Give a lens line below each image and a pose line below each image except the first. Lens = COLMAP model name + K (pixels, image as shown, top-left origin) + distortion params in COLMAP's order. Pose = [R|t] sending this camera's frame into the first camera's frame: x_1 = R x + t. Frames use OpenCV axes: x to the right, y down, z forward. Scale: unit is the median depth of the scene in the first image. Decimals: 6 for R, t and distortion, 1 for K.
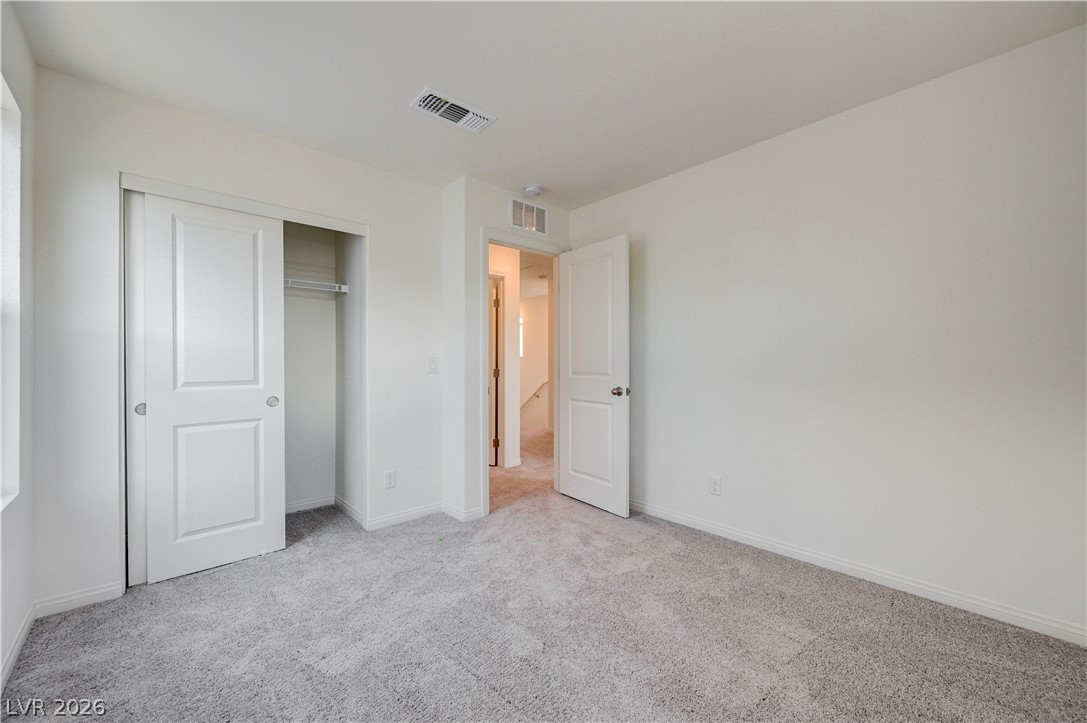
lens RADIAL K [[432.5, 0, 542.8], [0, 432.5, 365.4], [0, 0, 1]] dist [0.002313, -0.000103]
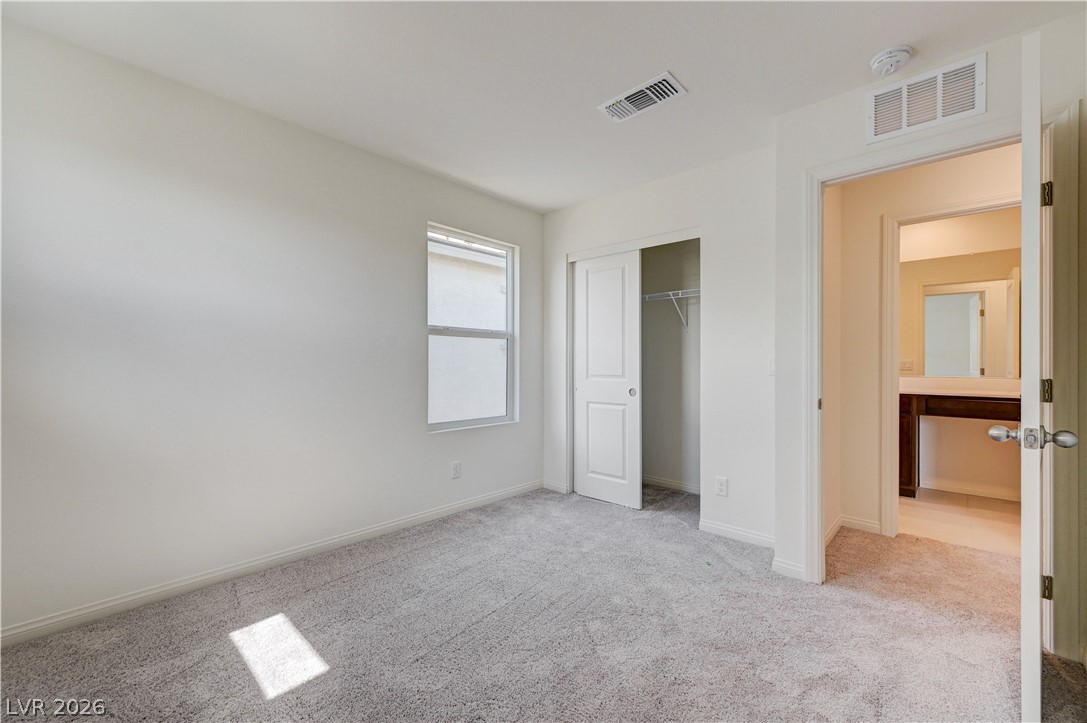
lens RADIAL K [[432.5, 0, 543.6], [0, 432.5, 371.0], [0, 0, 1]] dist [0.002313, -0.000103]
pose [[0.088828, 0.017252, -0.995898, 0.654180], [-0.015988, 0.999746, 0.015893, 0.003135], [0.995919, 0.014511, 0.089081, 0.631161]]
